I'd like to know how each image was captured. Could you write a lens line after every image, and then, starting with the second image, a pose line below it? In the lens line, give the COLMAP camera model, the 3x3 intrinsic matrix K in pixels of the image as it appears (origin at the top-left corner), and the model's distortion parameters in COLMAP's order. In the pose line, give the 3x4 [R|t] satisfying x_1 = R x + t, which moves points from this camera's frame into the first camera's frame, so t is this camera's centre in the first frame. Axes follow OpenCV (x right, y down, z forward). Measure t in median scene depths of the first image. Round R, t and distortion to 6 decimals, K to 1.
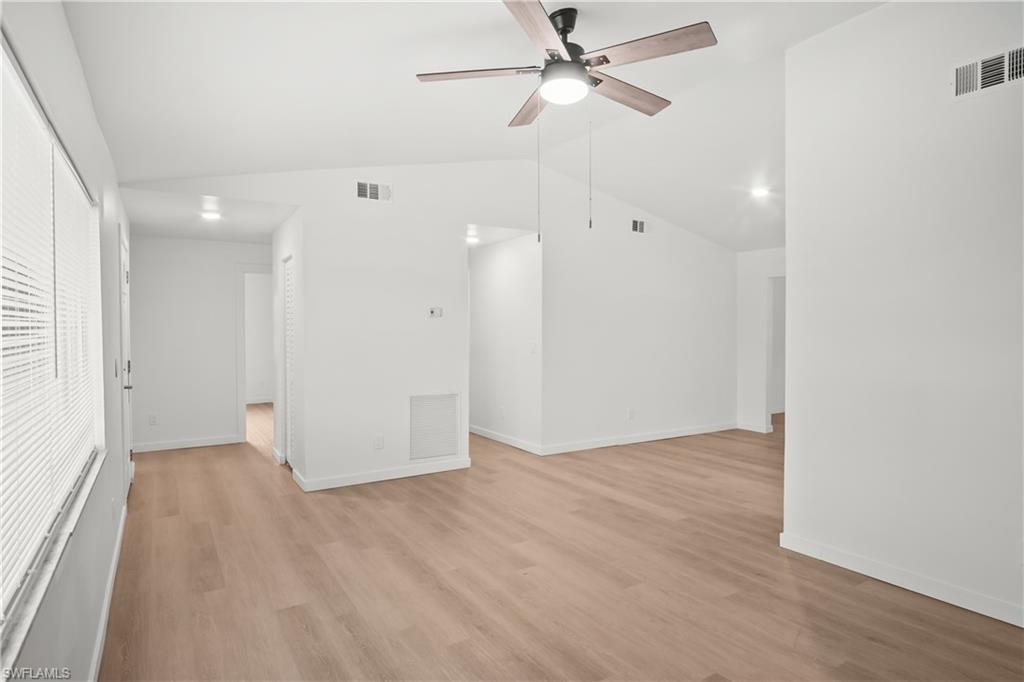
lens RADIAL K [[556.4, 0, 500.4], [0, 556.4, 342.6], [0, 0, 1]] dist [-0.003050, 0.000258]
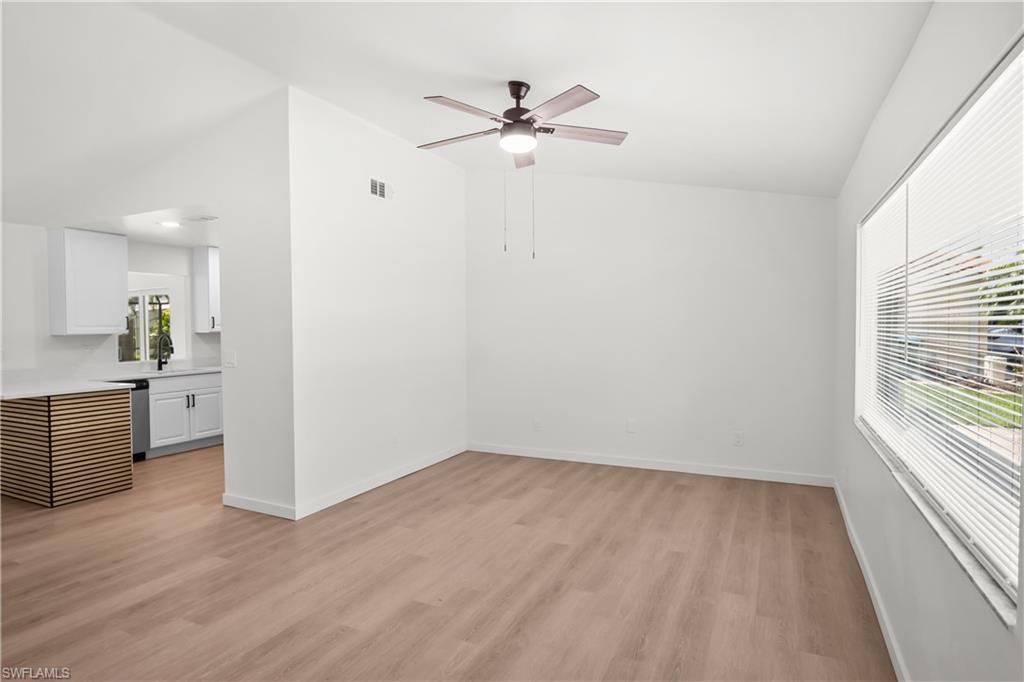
lens RADIAL K [[556.4, 0, 500.4], [0, 556.4, 342.6], [0, 0, 1]] dist [-0.003050, 0.000258]
pose [[-0.519727, -0.015722, 0.854188, -0.663431], [0.034139, 0.998650, 0.039153, -0.028854], [-0.853650, 0.049509, -0.518489, 1.174908]]
